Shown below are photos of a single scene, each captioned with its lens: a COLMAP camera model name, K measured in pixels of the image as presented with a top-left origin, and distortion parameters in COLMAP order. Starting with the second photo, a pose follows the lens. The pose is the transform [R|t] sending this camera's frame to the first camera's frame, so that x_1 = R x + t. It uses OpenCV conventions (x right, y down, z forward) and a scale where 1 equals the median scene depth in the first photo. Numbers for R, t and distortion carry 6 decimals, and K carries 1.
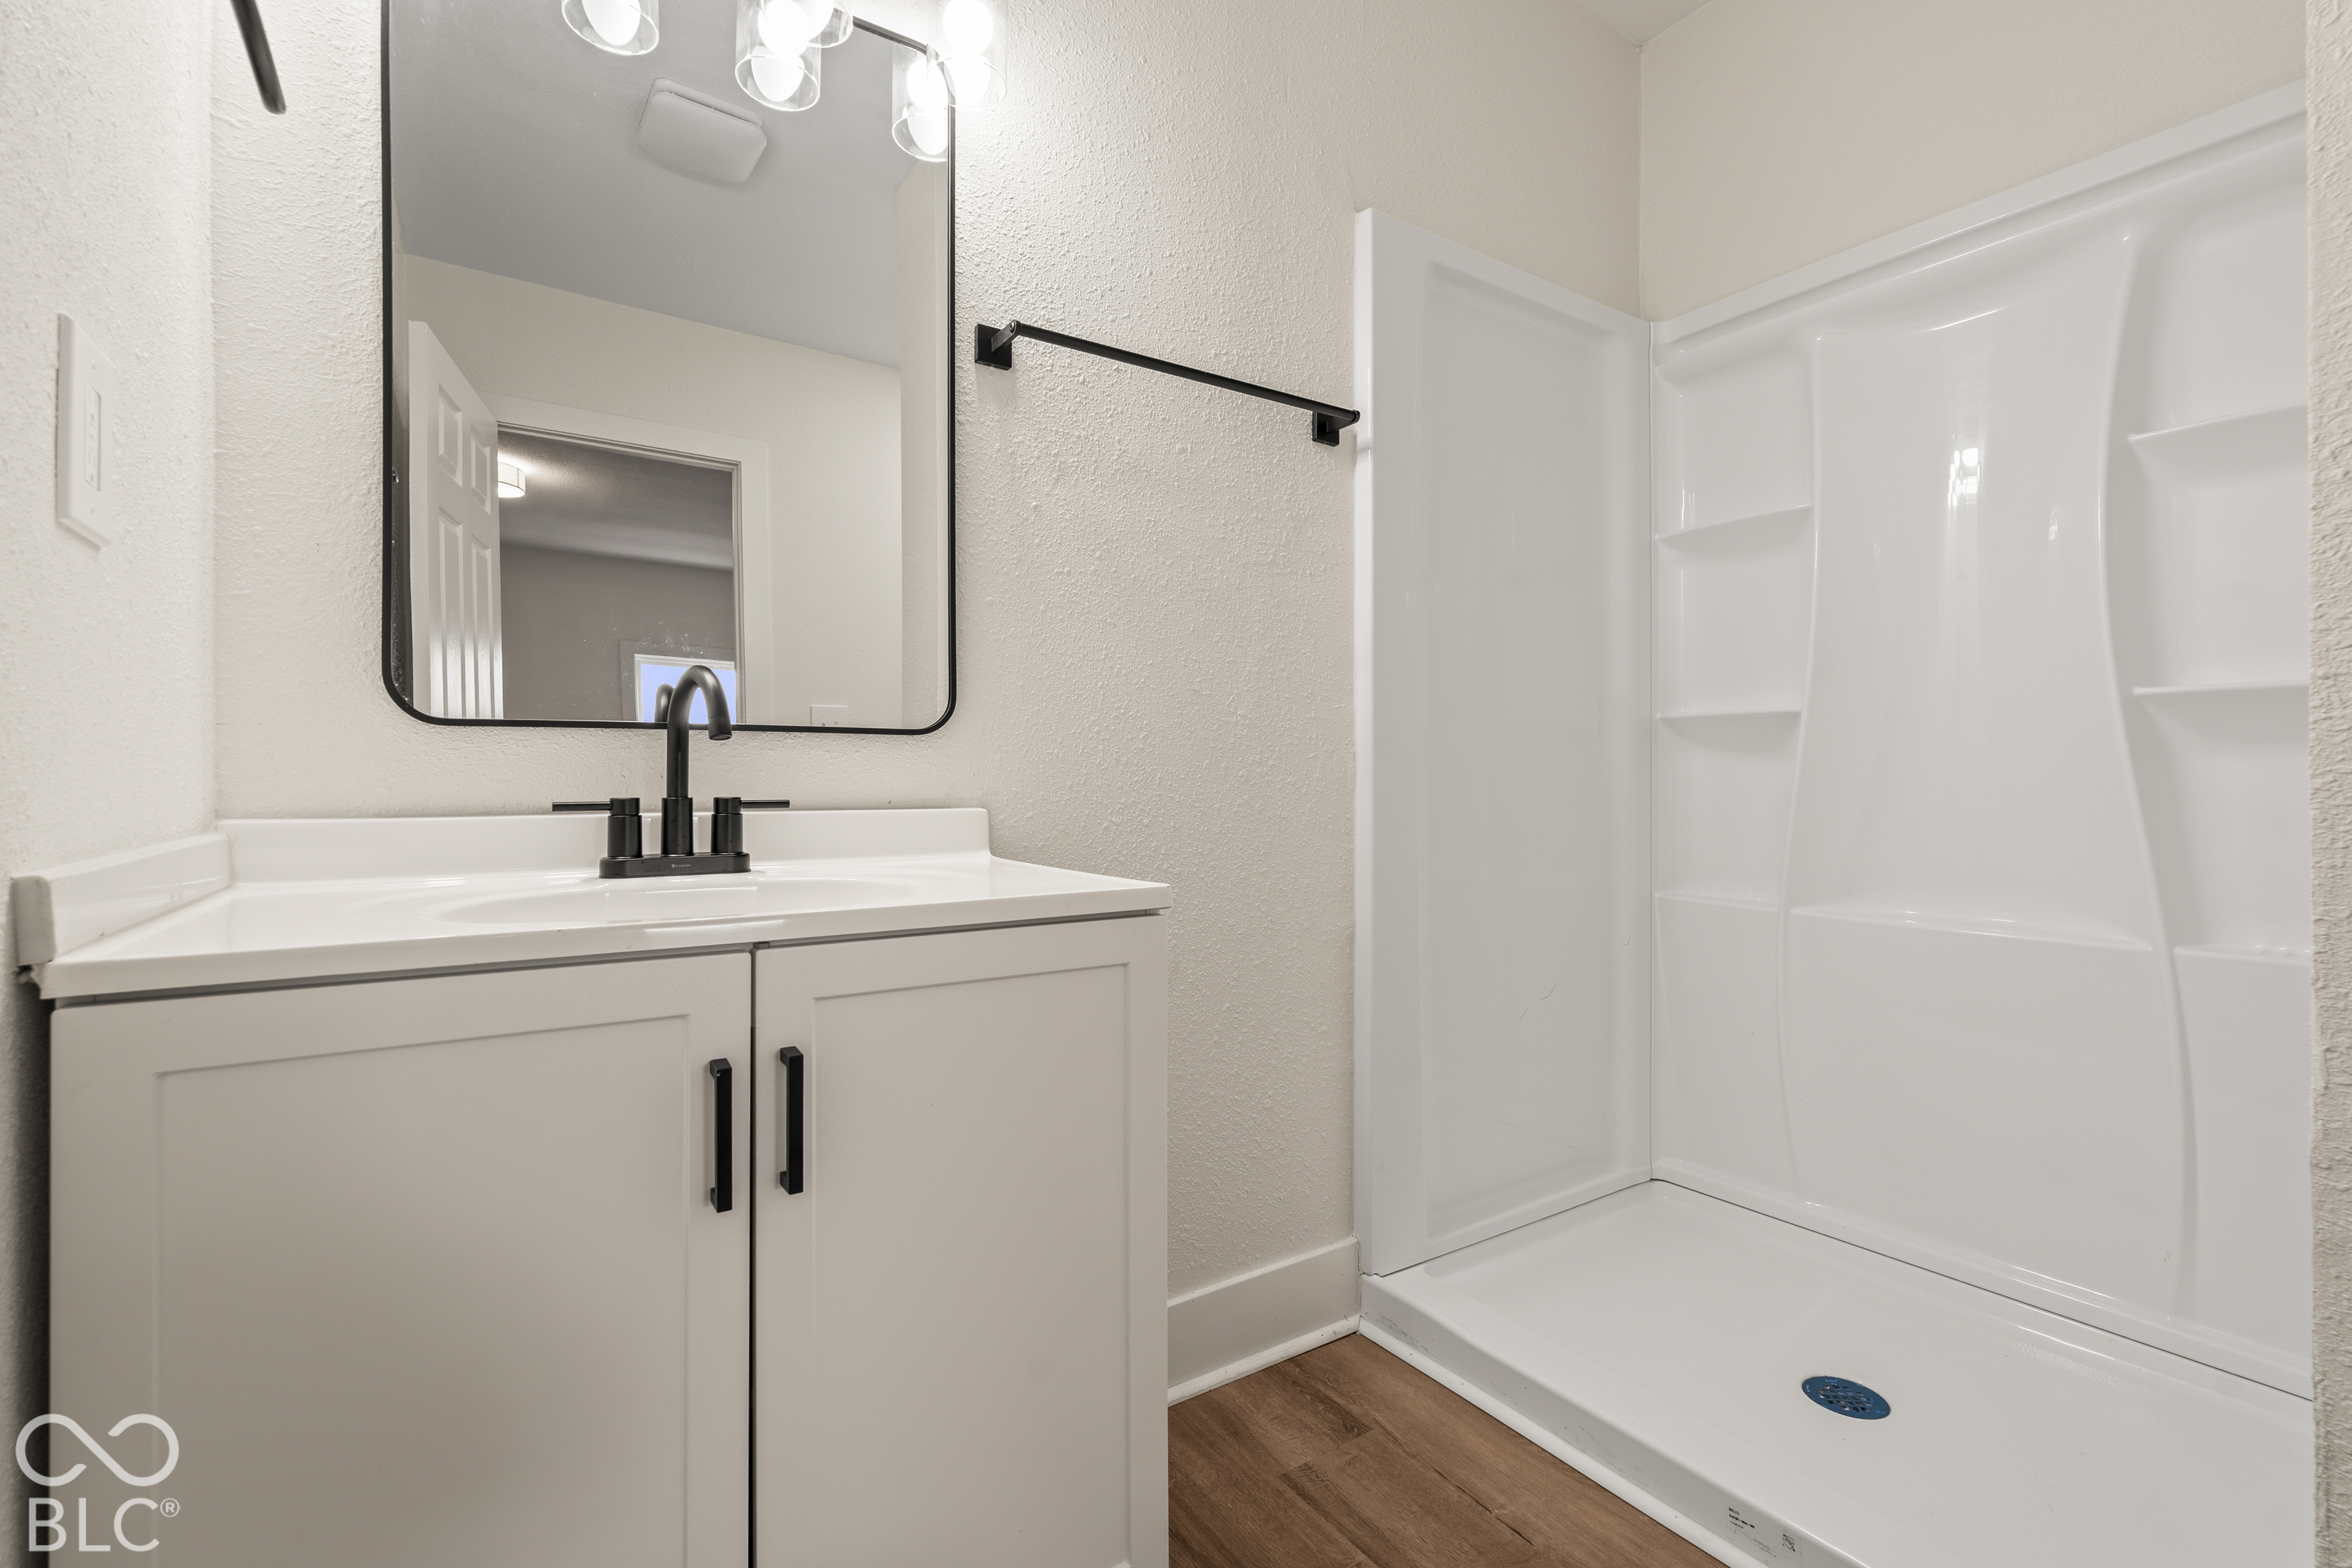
lens RADIAL K [[1041.2, 0, 1188.0], [0, 1041.2, 788.8], [0, 0, 1]] dist [0.002149, 0.000960]
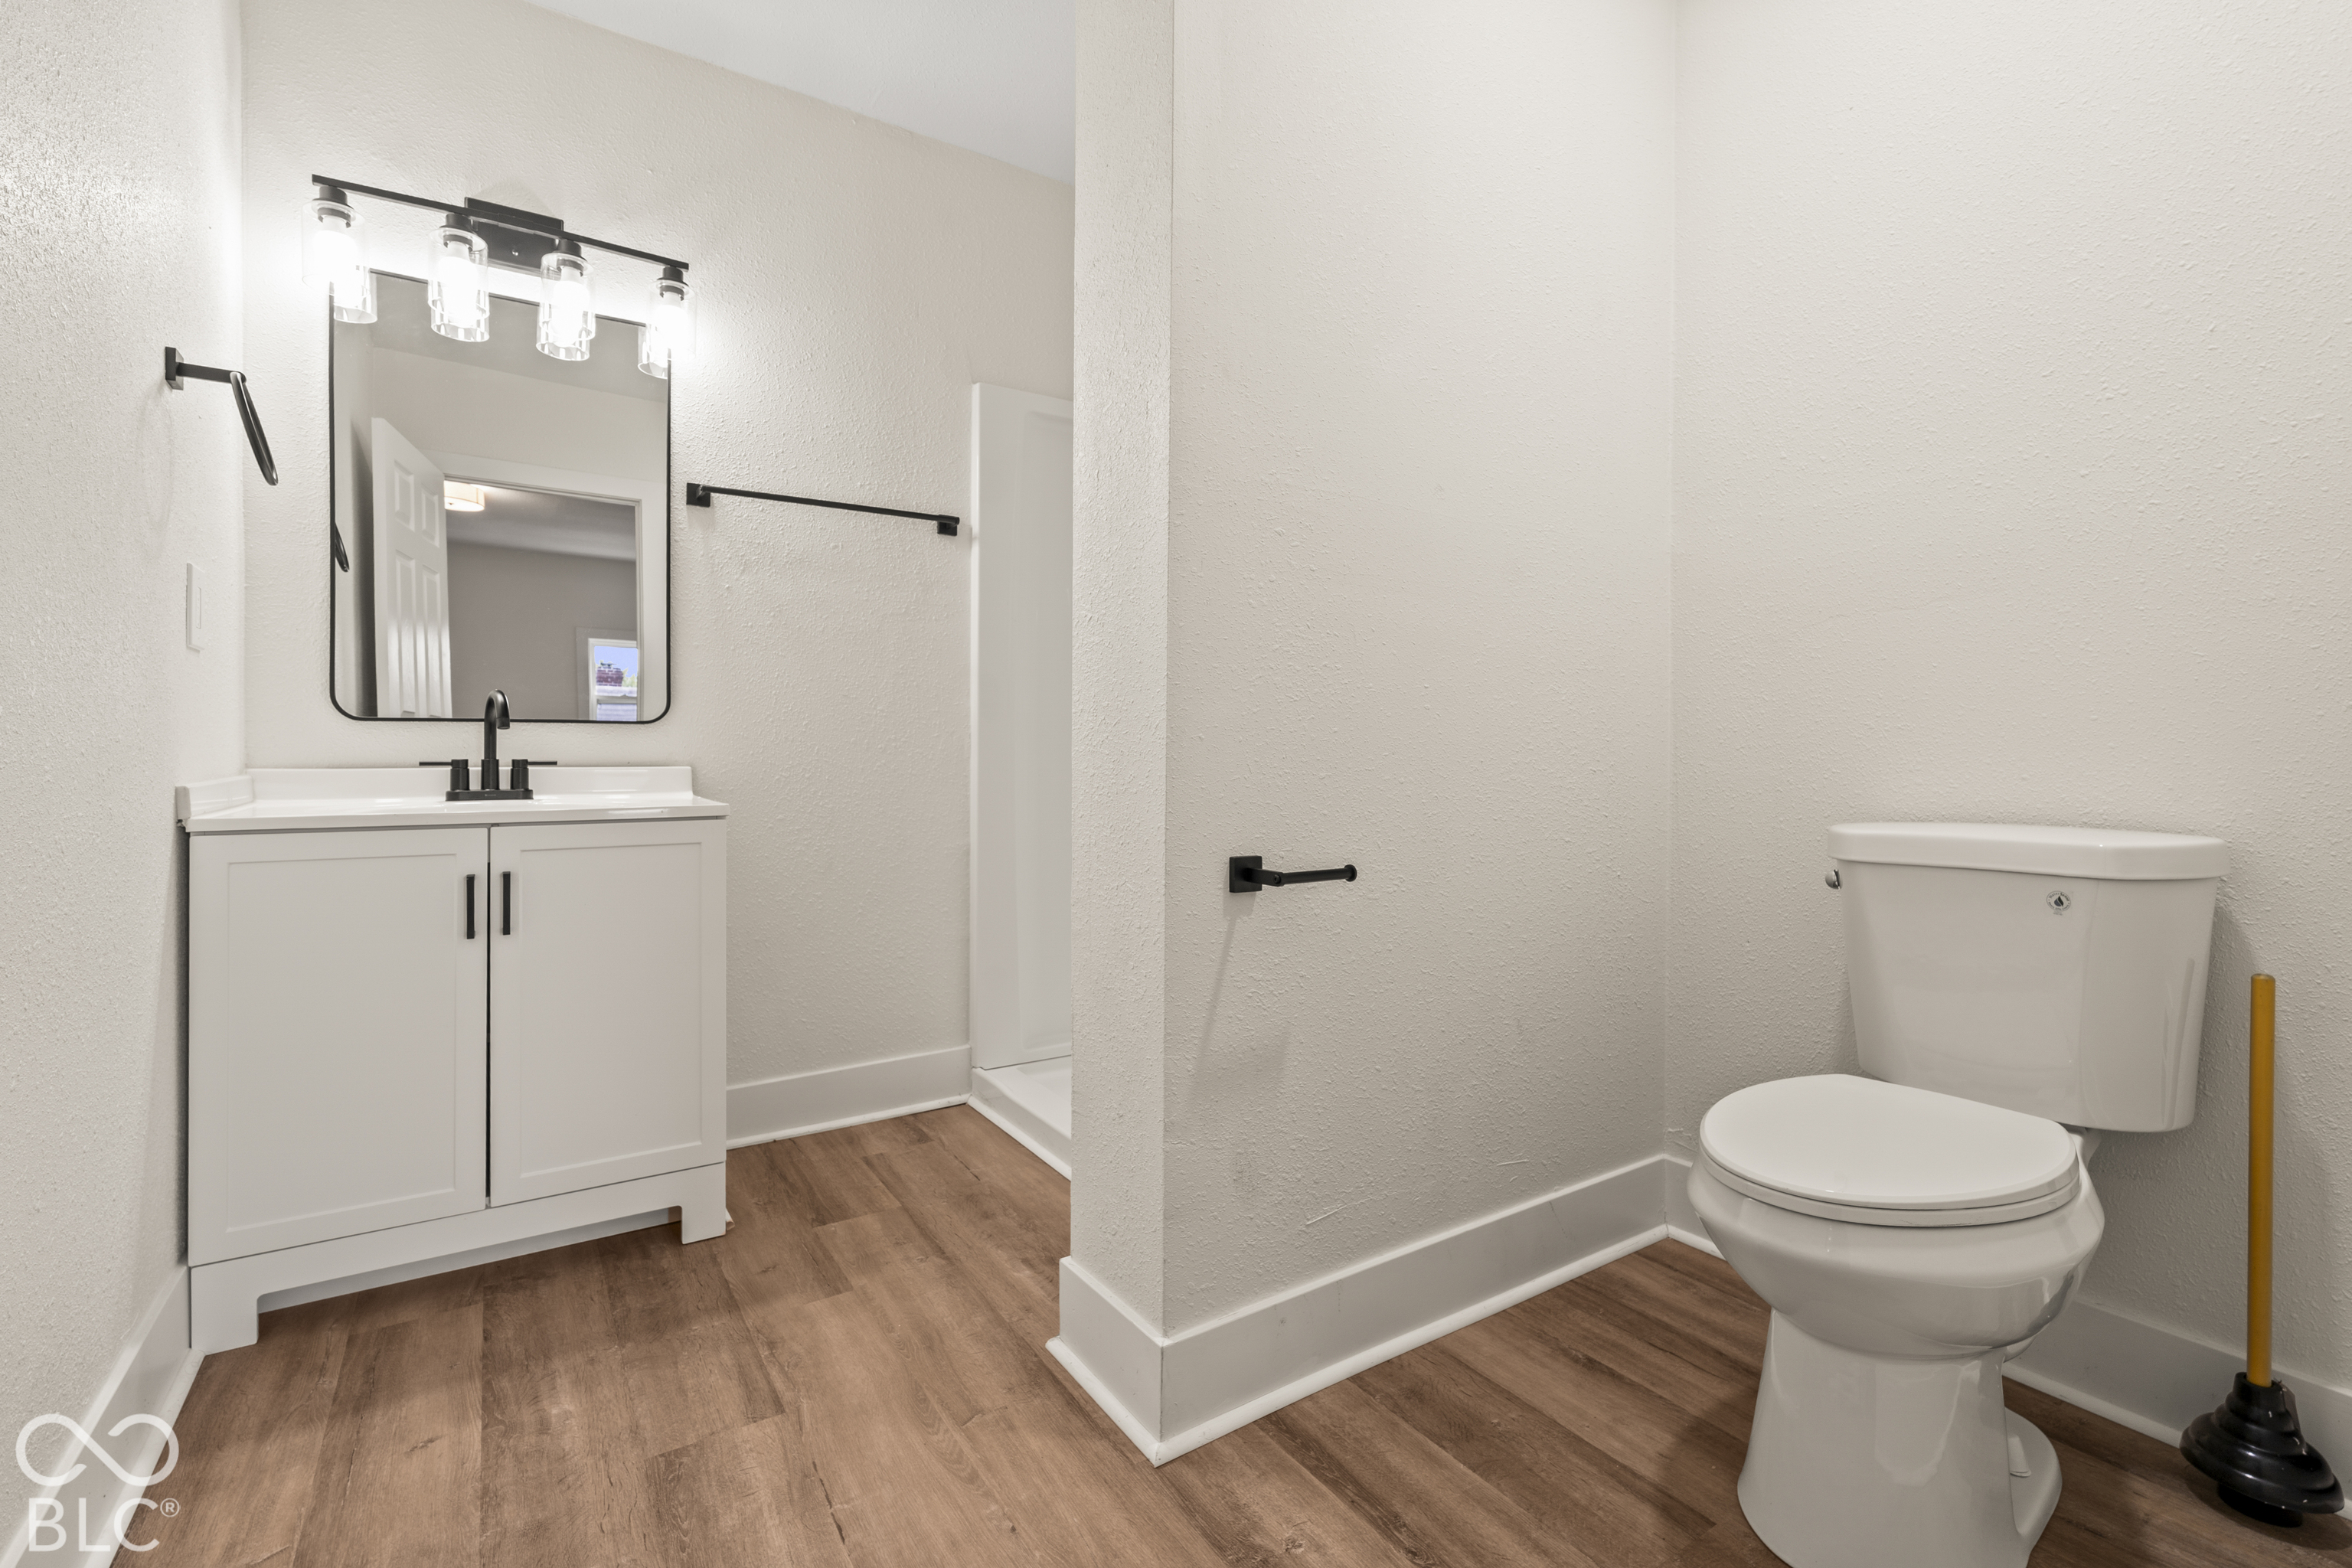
lens RADIAL K [[1041.2, 0, 1185.3], [0, 1041.2, 764.6], [0, 0, 1]] dist [0.002149, 0.000960]
pose [[0.999983, 0.004338, -0.003789, 0.649317], [-0.004312, 0.999968, 0.006779, 0.000000], [0.003818, -0.006762, 0.999970, -0.734602]]
